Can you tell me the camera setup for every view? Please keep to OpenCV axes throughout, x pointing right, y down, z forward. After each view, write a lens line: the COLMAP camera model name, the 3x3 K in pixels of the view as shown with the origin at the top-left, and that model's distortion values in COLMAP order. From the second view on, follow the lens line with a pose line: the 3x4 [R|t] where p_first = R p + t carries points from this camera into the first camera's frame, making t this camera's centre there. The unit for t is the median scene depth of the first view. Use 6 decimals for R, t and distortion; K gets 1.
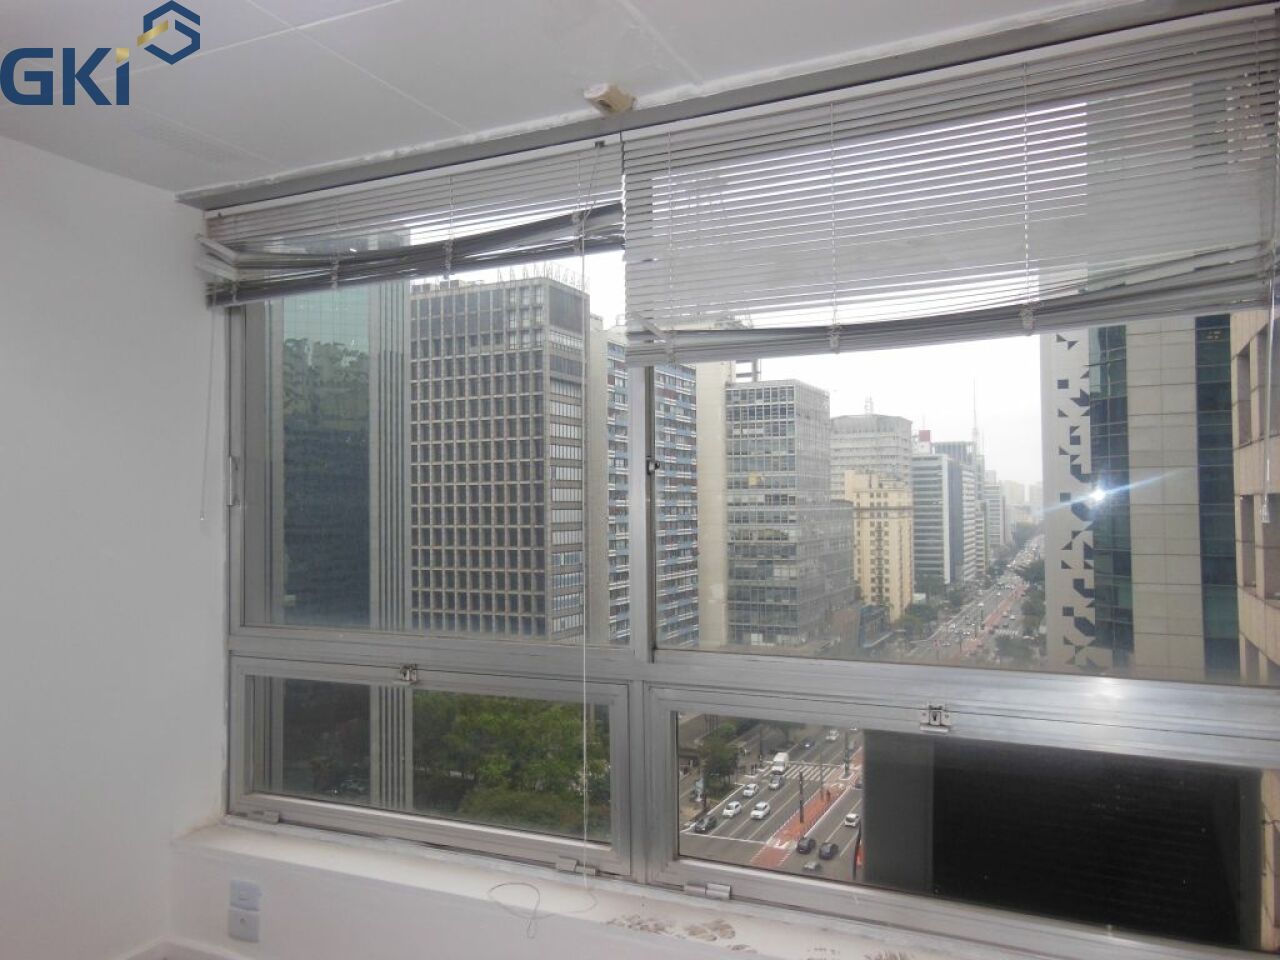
lens RADIAL K [[963.6, 0, 640.0], [0, 963.6, 480.0], [0, 0, 1]] dist [0.001088, 0.058554]
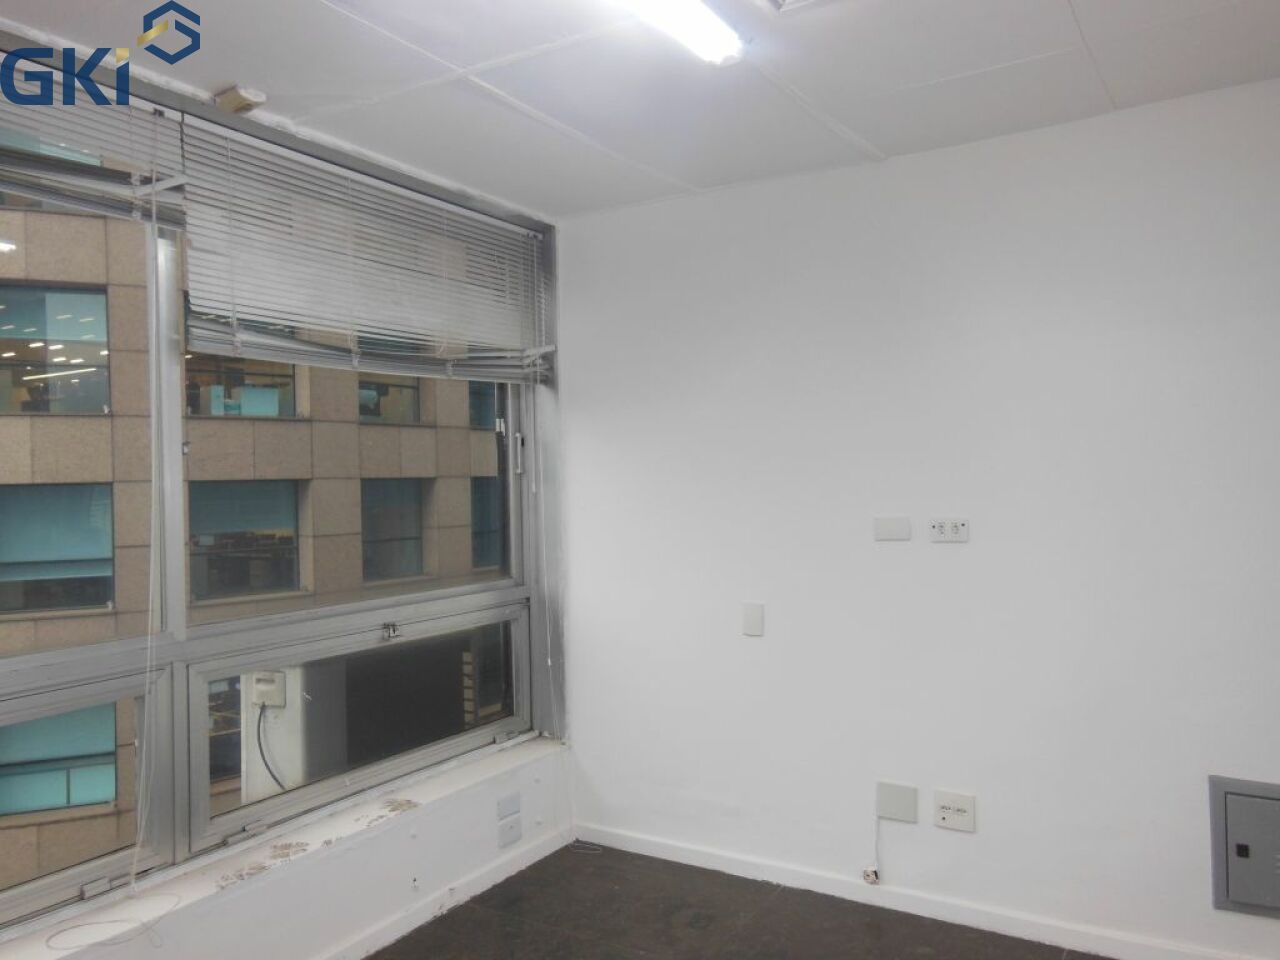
lens RADIAL K [[963.6, 0, 640.0], [0, 963.6, 480.0], [0, 0, 1]] dist [0.001088, 0.058554]
pose [[0.105567, 0.008792, 0.994373, -0.435313], [-0.005410, 0.999951, -0.008267, 0.011357], [-0.994398, -0.004507, 0.105609, 0.189847]]
